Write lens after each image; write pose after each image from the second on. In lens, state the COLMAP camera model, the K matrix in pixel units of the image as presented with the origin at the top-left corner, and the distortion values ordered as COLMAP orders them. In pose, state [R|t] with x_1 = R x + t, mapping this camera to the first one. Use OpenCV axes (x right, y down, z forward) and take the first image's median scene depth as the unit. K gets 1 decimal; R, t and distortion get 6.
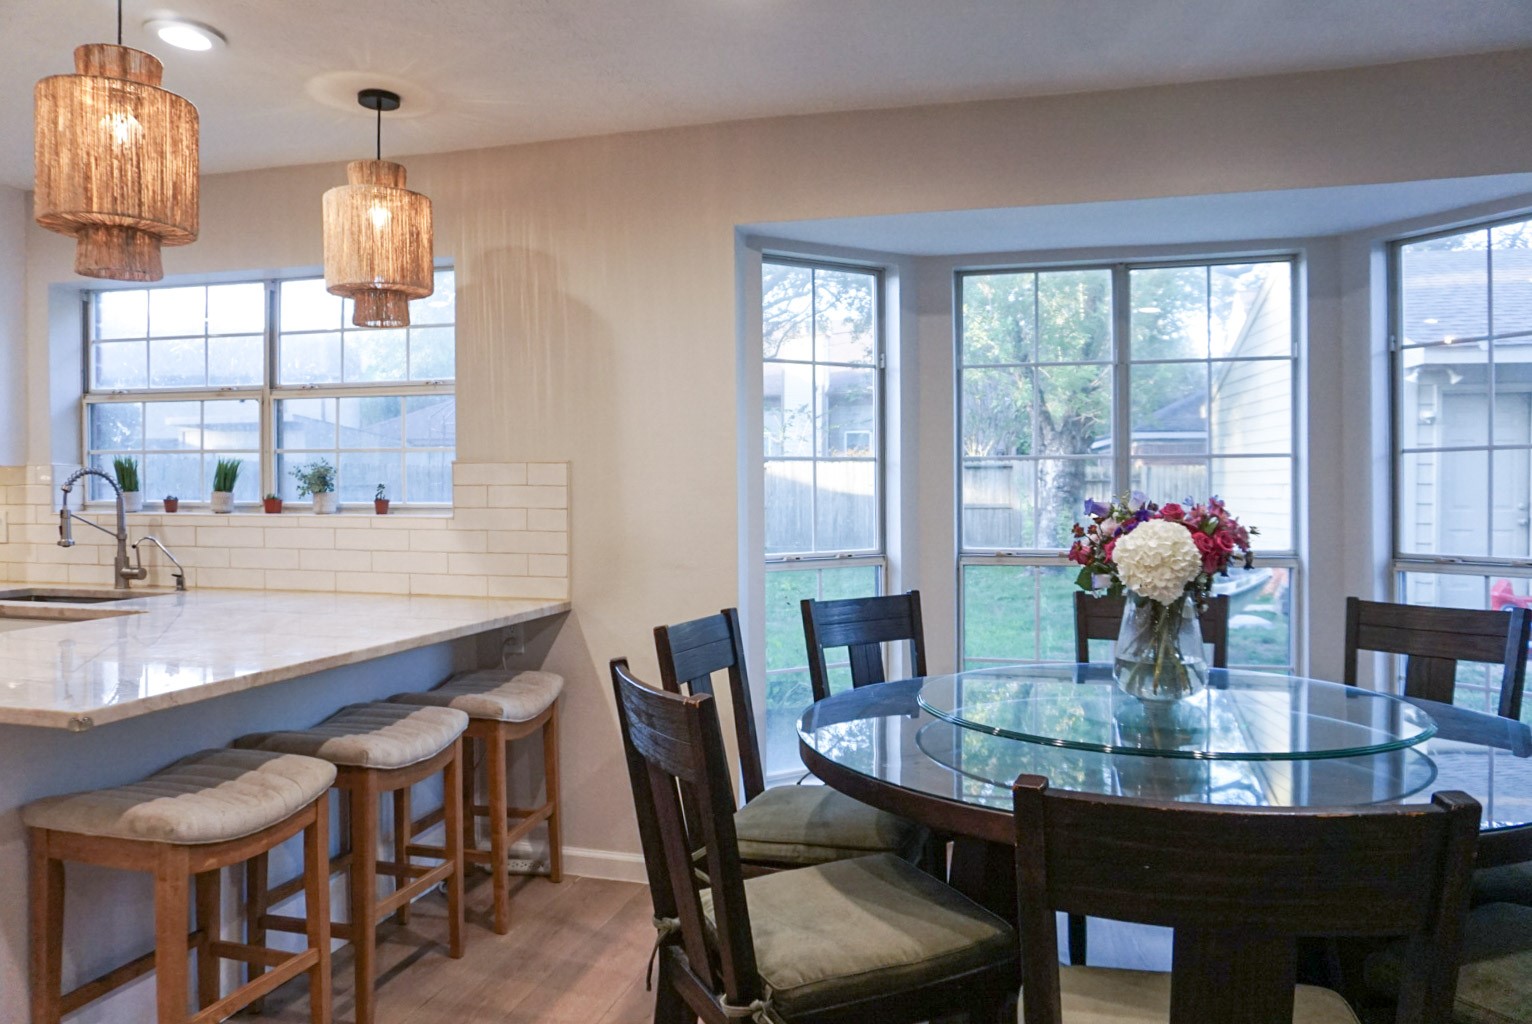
lens RADIAL K [[1041.7, 0, 766.0], [0, 1041.7, 512.0], [0, 0, 1]] dist [0.057186, 0.000412]
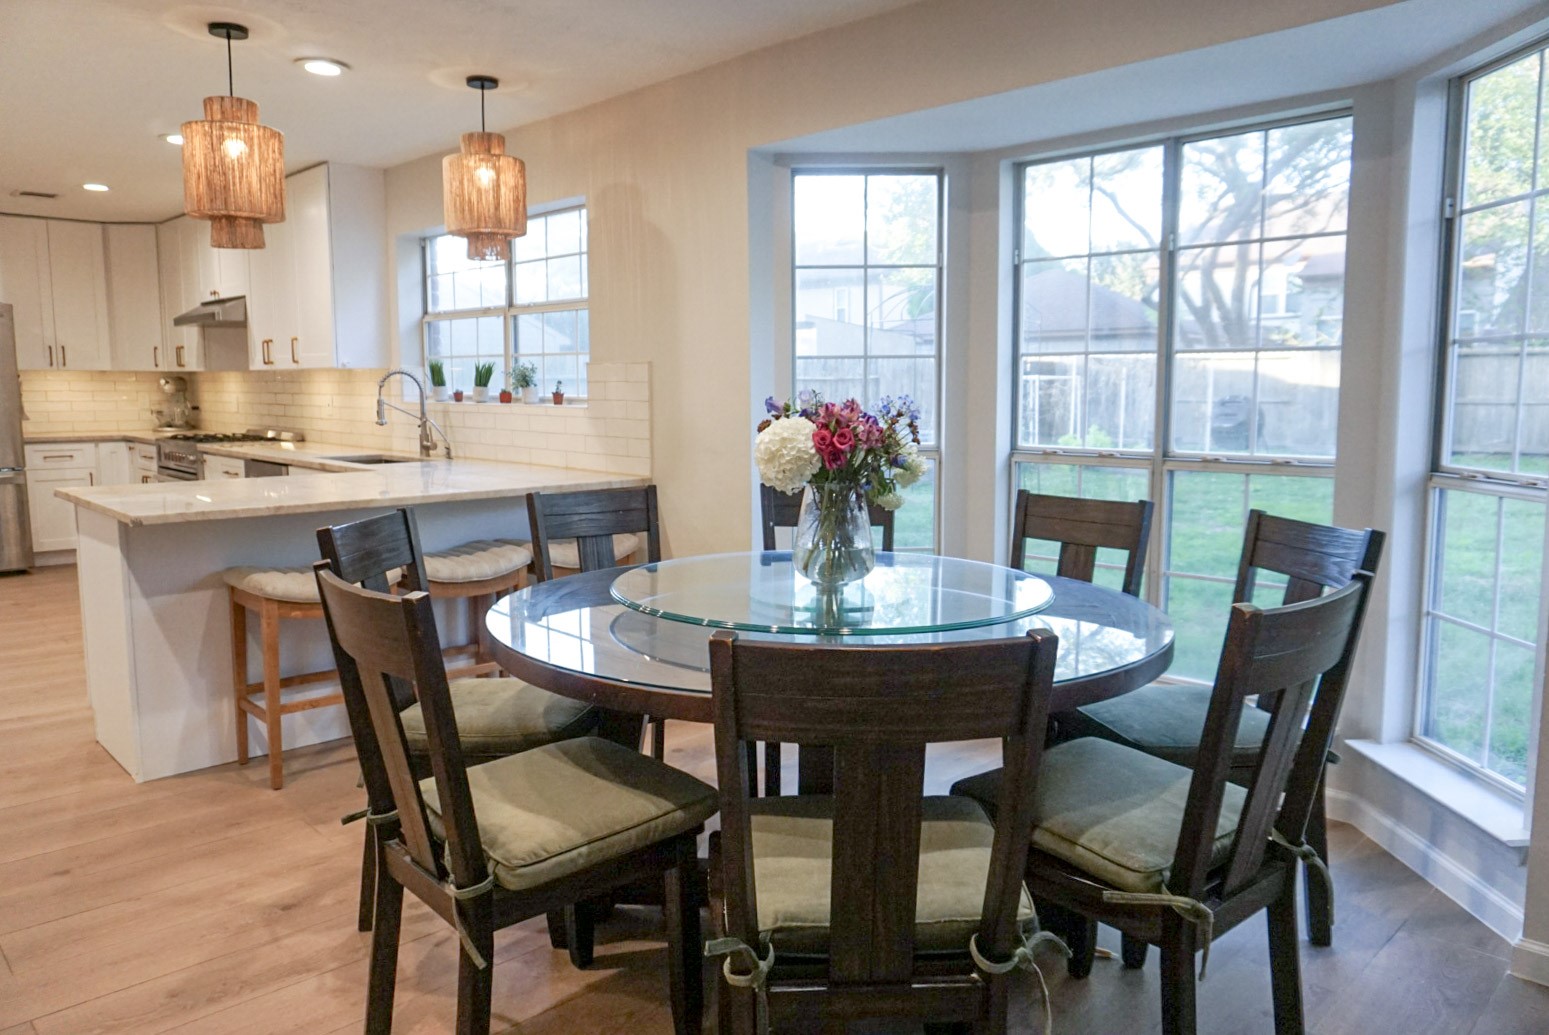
lens RADIAL K [[1053.3, 0, 774.5], [0, 1053.3, 517.5], [0, 0, 1]] dist [0.057186, 0.000412]
pose [[0.885157, 0.056351, -0.461867, 0.487217], [-0.005477, 0.993832, 0.110758, -0.005684], [0.465260, -0.095508, 0.880006, -0.029177]]
